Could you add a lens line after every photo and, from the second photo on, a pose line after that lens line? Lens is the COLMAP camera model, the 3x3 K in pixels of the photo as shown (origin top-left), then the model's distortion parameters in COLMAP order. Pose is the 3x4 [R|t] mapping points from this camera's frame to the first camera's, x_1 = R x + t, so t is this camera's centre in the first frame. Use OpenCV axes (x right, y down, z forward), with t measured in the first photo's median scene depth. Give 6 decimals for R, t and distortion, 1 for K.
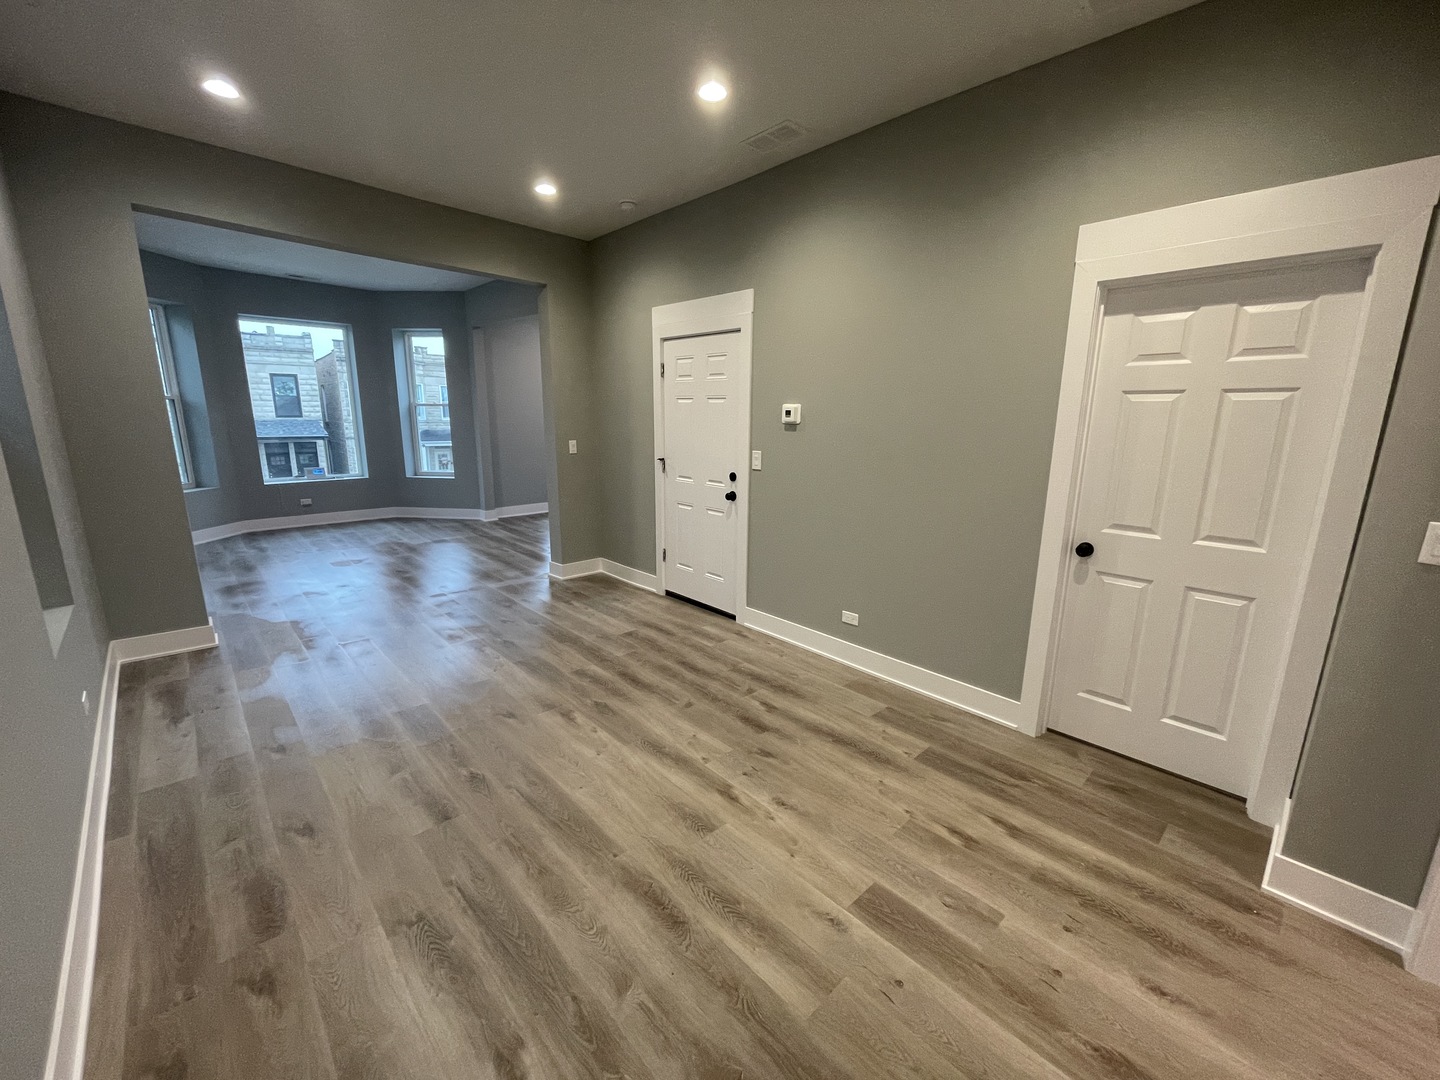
lens RADIAL K [[579.8, 0, 720.0], [0, 579.8, 540.0], [0, 0, 1]] dist [-0.002193, -0.000991]
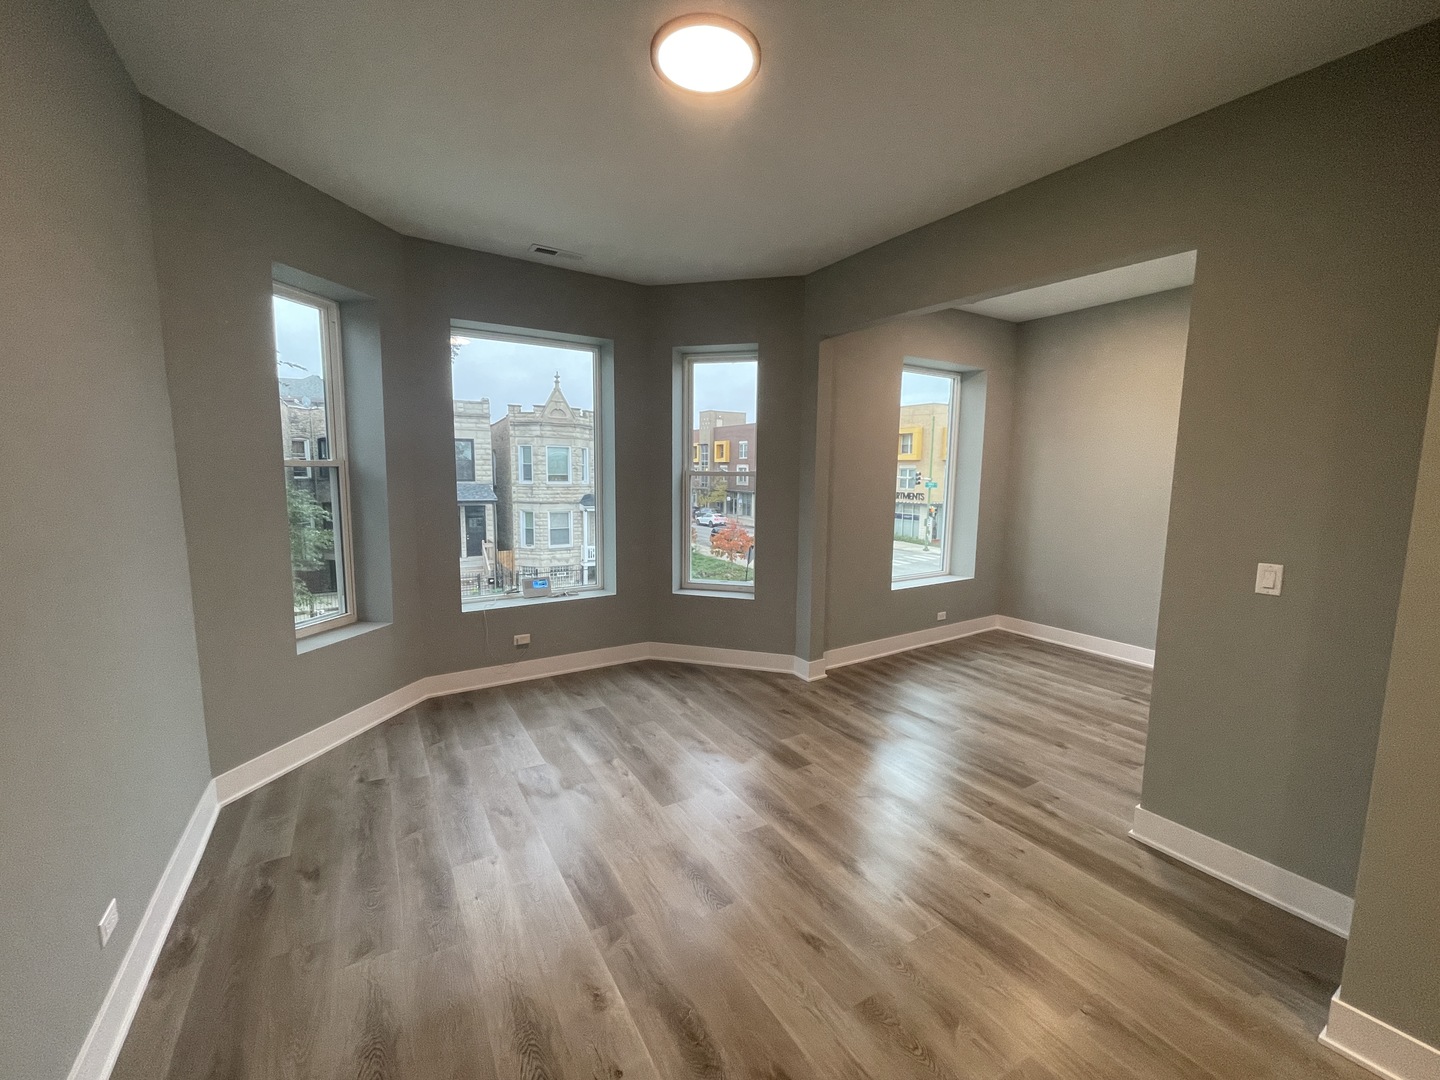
lens RADIAL K [[579.8, 0, 720.0], [0, 579.8, 540.0], [0, 0, 1]] dist [-0.002193, -0.000991]
pose [[0.979738, 0.022563, -0.199009, -0.379722], [-0.043141, 0.994084, -0.099677, -0.106369], [0.195583, 0.106243, 0.974915, 0.430562]]
